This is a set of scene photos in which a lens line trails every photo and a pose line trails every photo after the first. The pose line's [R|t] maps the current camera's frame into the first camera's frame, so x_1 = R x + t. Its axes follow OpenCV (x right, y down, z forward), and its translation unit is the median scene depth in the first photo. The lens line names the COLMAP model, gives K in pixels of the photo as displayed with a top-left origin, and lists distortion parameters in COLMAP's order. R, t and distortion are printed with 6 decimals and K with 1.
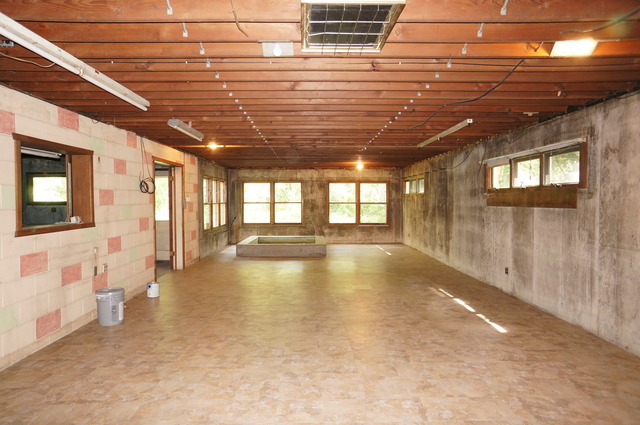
lens RADIAL K [[432.8, 0, 319.5], [0, 432.8, 211.5], [0, 0, 1]] dist [-0.021102, 0.006430]
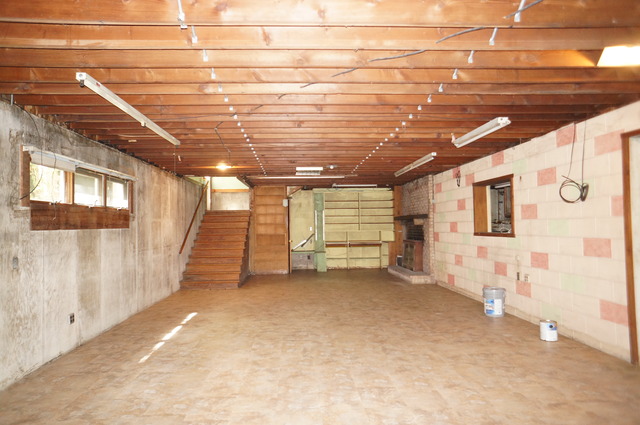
lens RADIAL K [[432.8, 0, 319.3], [0, 432.8, 211.6], [0, 0, 1]] dist [-0.021102, 0.006430]
pose [[-0.999105, 0.015903, -0.039190, 0.051782], [0.016035, 0.999867, -0.003079, -0.036974], [0.039135, -0.003705, -0.999227, 1.963737]]
